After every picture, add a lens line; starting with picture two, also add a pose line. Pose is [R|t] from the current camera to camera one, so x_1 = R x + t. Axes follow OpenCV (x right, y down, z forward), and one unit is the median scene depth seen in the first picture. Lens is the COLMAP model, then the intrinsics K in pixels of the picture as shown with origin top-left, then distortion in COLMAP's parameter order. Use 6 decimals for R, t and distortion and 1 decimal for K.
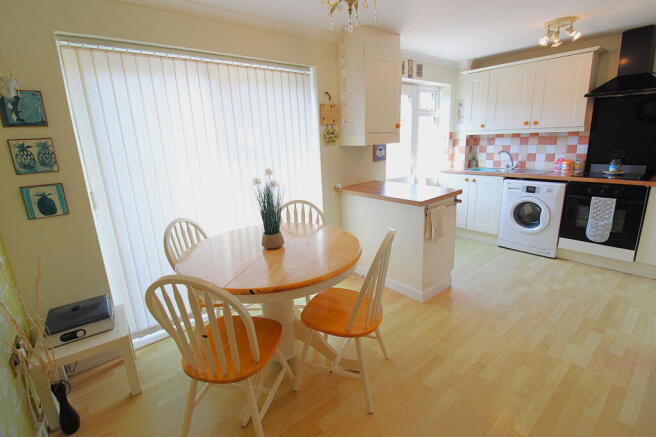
lens RADIAL K [[307.5, 0, 328.0], [0, 307.5, 218.5], [0, 0, 1]] dist [0.000812, 0.000152]
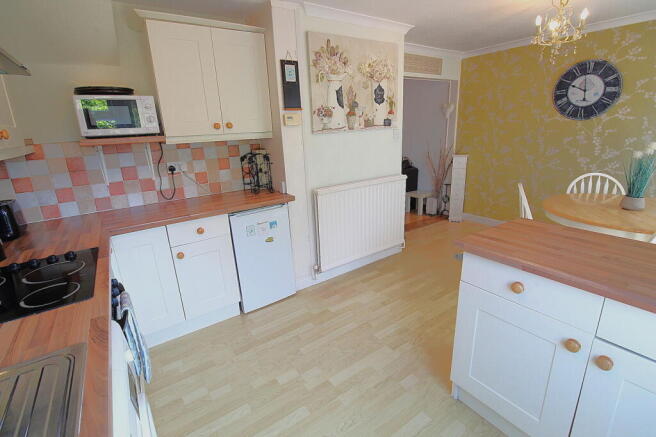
lens RADIAL K [[307.5, 0, 328.0], [0, 307.5, 218.5], [0, 0, 1]] dist [0.000812, 0.000152]
pose [[-0.993466, 0.056975, 0.098891, 0.608121], [0.100022, 0.851942, 0.513994, -0.404679], [-0.054965, 0.520527, -0.852074, 1.450615]]
